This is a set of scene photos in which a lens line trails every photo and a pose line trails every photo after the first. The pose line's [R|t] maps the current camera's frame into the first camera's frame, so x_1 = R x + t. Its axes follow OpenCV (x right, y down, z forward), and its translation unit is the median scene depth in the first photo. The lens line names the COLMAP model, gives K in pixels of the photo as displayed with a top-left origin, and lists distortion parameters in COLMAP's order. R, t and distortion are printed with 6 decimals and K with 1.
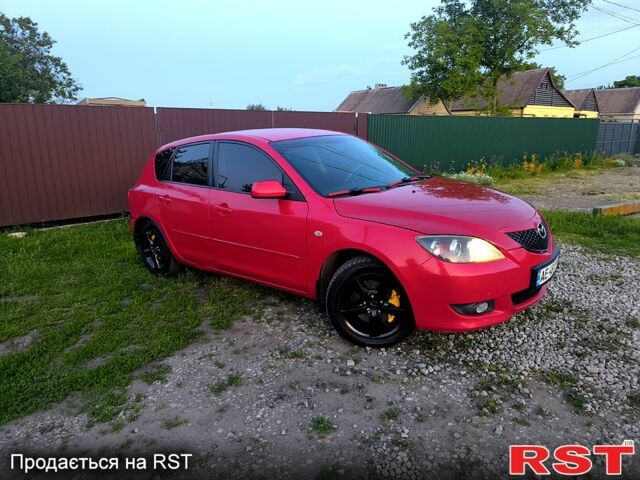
lens RADIAL K [[425.5, 0, 320.0], [0, 425.5, 240.0], [0, 0, 1]] dist [0.033802, -0.039261]
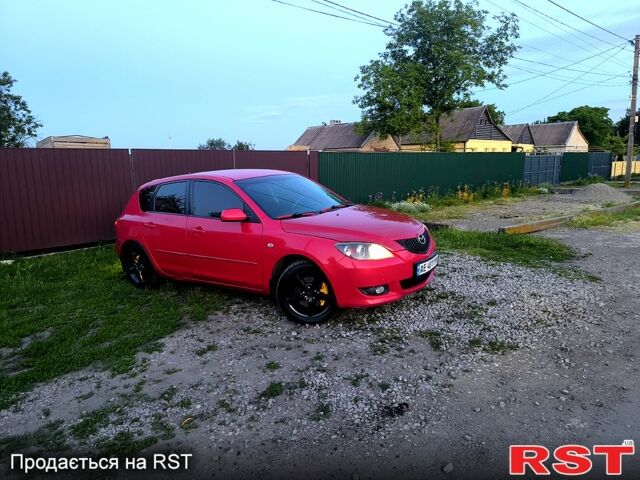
lens RADIAL K [[425.5, 0, 320.0], [0, 425.5, 240.0], [0, 0, 1]] dist [0.033802, -0.039261]
pose [[0.995750, -0.024106, 0.088885, 0.030686], [0.030353, 0.997112, -0.069610, 0.060275], [-0.086950, 0.072012, 0.993607, -0.354562]]
